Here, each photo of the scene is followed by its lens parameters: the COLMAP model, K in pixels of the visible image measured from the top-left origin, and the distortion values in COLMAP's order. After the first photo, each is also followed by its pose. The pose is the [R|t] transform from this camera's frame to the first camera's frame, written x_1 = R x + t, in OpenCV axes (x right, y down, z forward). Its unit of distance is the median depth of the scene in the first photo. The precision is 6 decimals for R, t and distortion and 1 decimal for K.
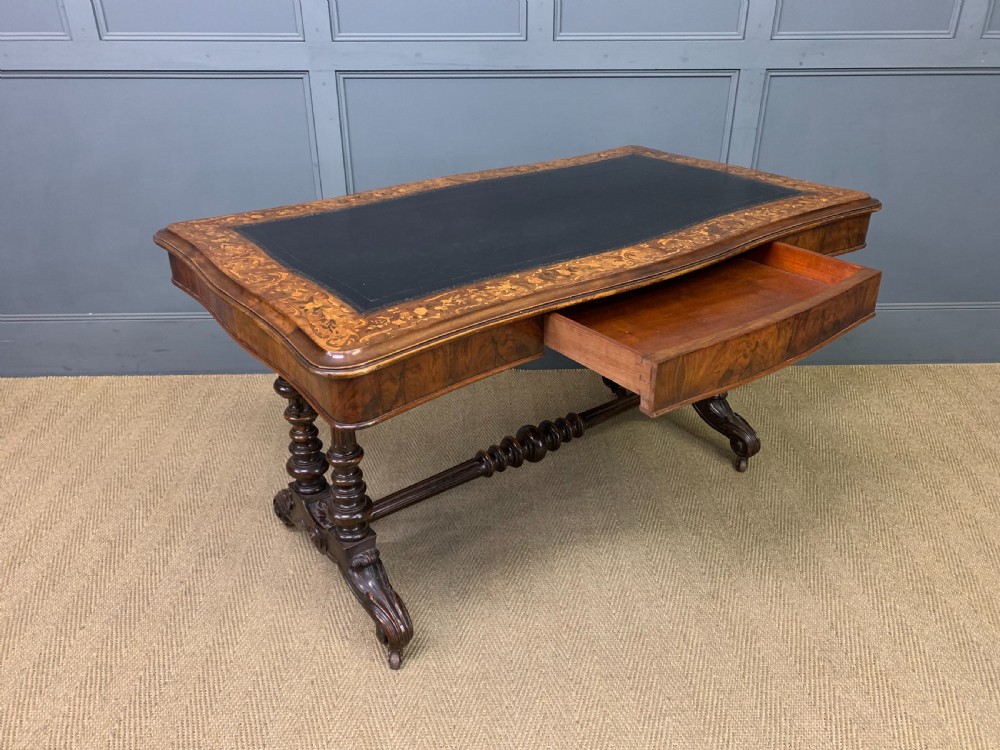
lens RADIAL K [[763.1, 0, 500.4], [0, 763.1, 373.2], [0, 0, 1]] dist [0.022238, -0.008032]
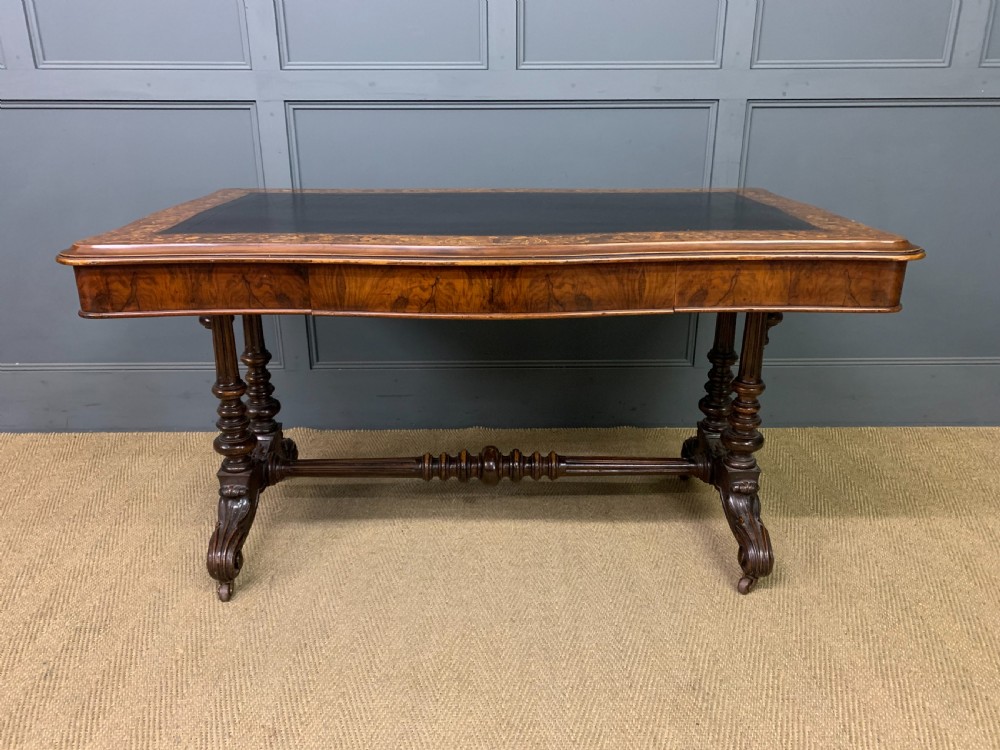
lens RADIAL K [[763.1, 0, 498.4], [0, 763.1, 368.0], [0, 0, 1]] dist [0.022238, -0.008032]
pose [[0.999763, 0.004395, -0.021326, 0.084718], [-0.007158, 0.991321, -0.131267, 0.063227], [0.020564, 0.131388, 0.991118, 0.148078]]
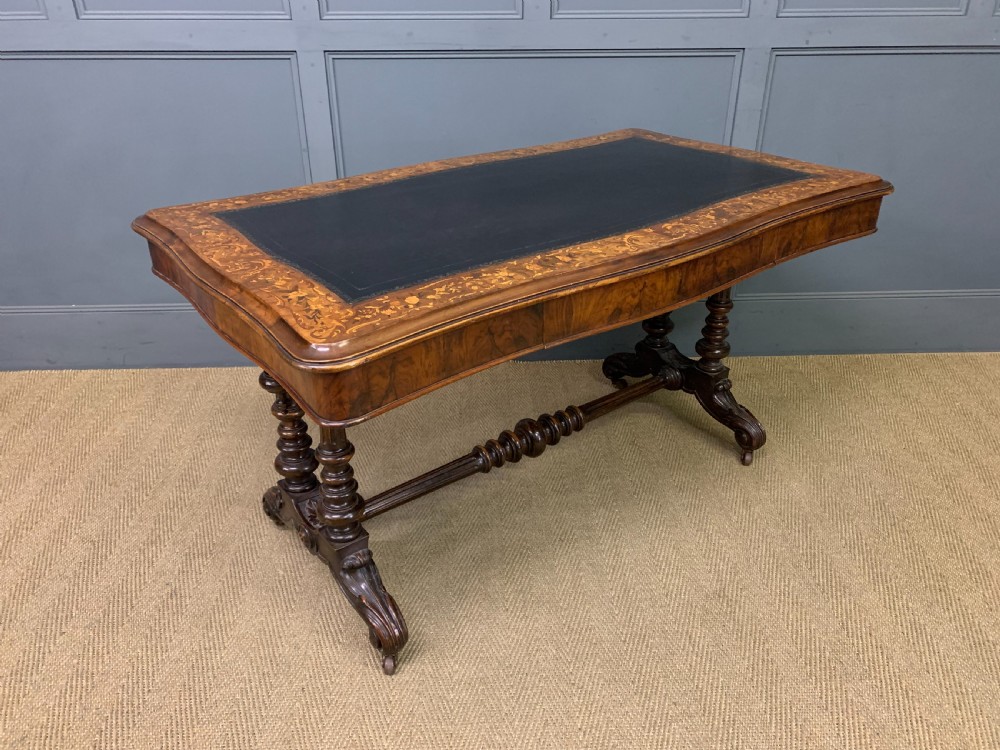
lens RADIAL K [[763.1, 0, 502.1], [0, 763.1, 375.2], [0, 0, 1]] dist [0.022238, -0.008032]
pose [[0.999970, -0.005415, 0.005571, 0.000385], [0.005331, 0.999874, 0.014936, -0.001769], [-0.005651, -0.014906, 0.999873, 0.038924]]
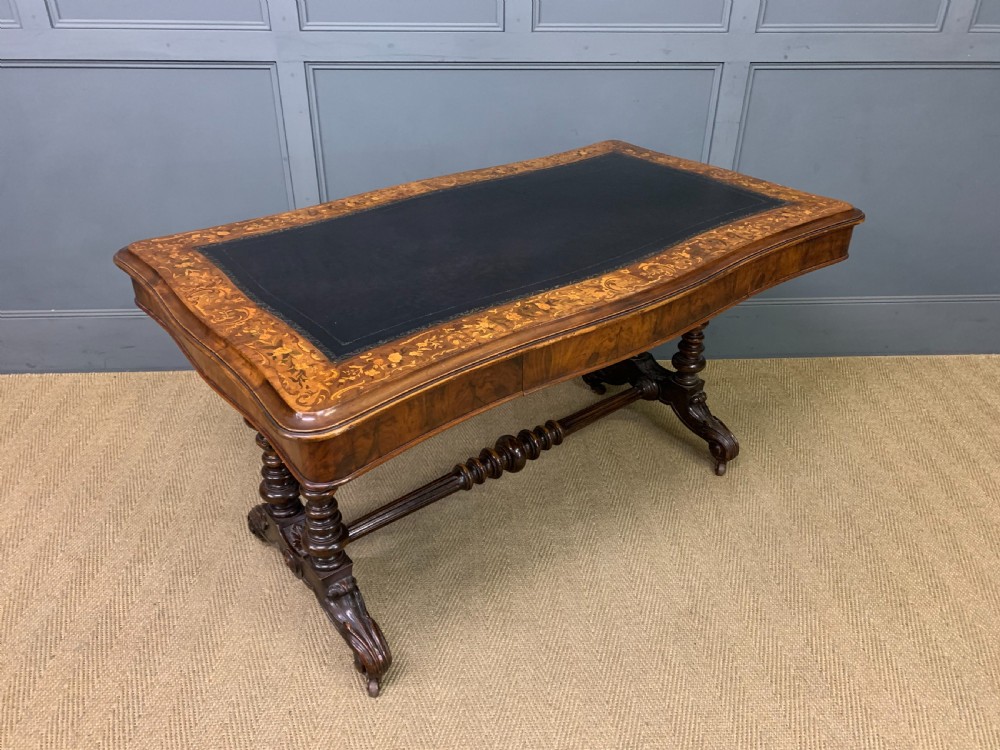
lens RADIAL K [[763.1, 0, 502.6], [0, 763.1, 369.0], [0, 0, 1]] dist [0.022238, -0.008032]
pose [[0.999534, -0.004748, 0.030165, 0.001658], [0.003067, 0.998452, 0.055532, -0.079919], [-0.030382, -0.055413, 0.998001, 0.021390]]
